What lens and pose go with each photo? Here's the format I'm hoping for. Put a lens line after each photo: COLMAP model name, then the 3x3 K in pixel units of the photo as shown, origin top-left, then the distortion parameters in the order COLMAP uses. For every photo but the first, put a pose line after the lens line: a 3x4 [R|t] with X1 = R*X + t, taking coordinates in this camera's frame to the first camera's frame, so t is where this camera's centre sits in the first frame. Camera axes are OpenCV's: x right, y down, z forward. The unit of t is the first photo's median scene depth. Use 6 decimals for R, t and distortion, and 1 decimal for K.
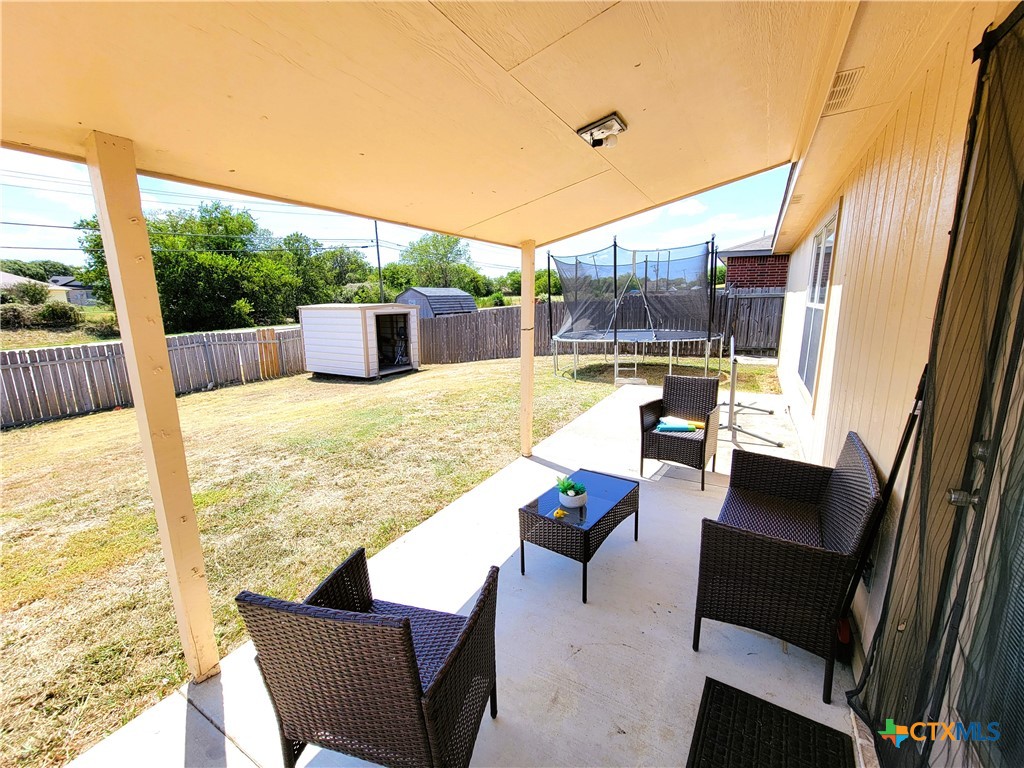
lens RADIAL K [[428.0, 0, 514.3], [0, 428.0, 379.6], [0, 0, 1]] dist [0.001071, 0.000095]
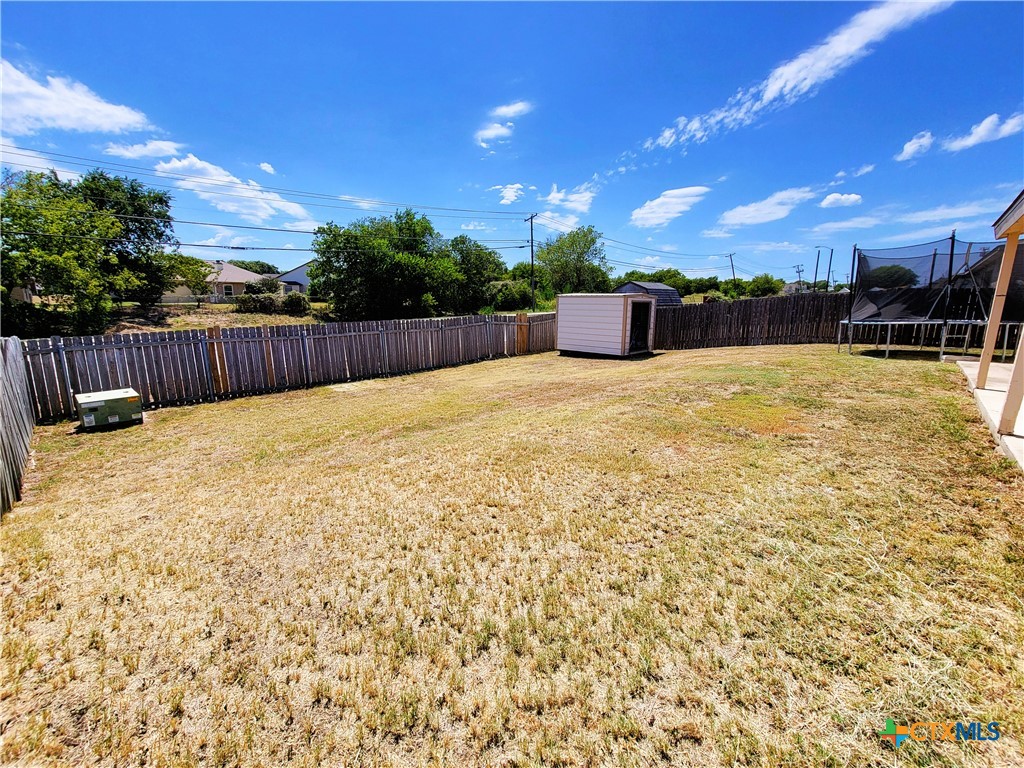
lens RADIAL K [[428.0, 0, 511.9], [0, 428.0, 387.9], [0, 0, 1]] dist [0.001071, 0.000095]
pose [[0.972019, 0.065323, -0.225638, -0.142886], [-0.061444, 0.997818, 0.024179, 0.028943], [0.226725, -0.009638, 0.973911, -0.085530]]
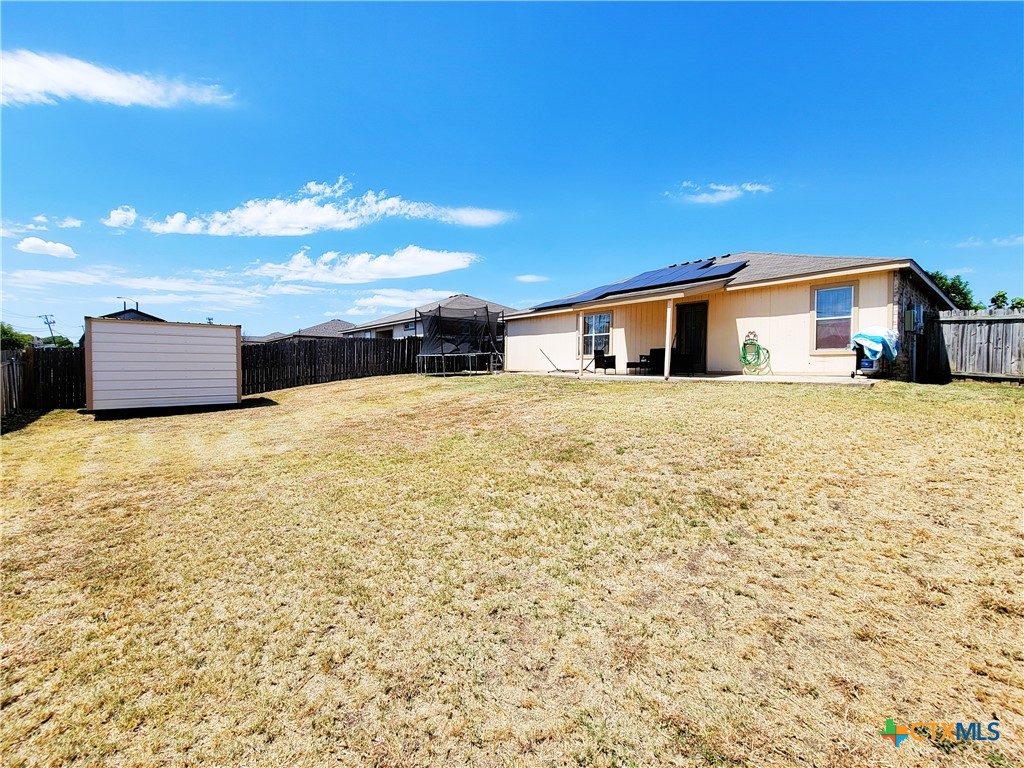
lens RADIAL K [[428.0, 0, 514.3], [0, 428.0, 382.3], [0, 0, 1]] dist [0.001071, 0.000095]
pose [[0.358558, -0.022894, 0.933227, -0.386084], [0.161798, 0.986093, -0.037974, 0.032260], [-0.919379, 0.164610, 0.357276, 0.046361]]
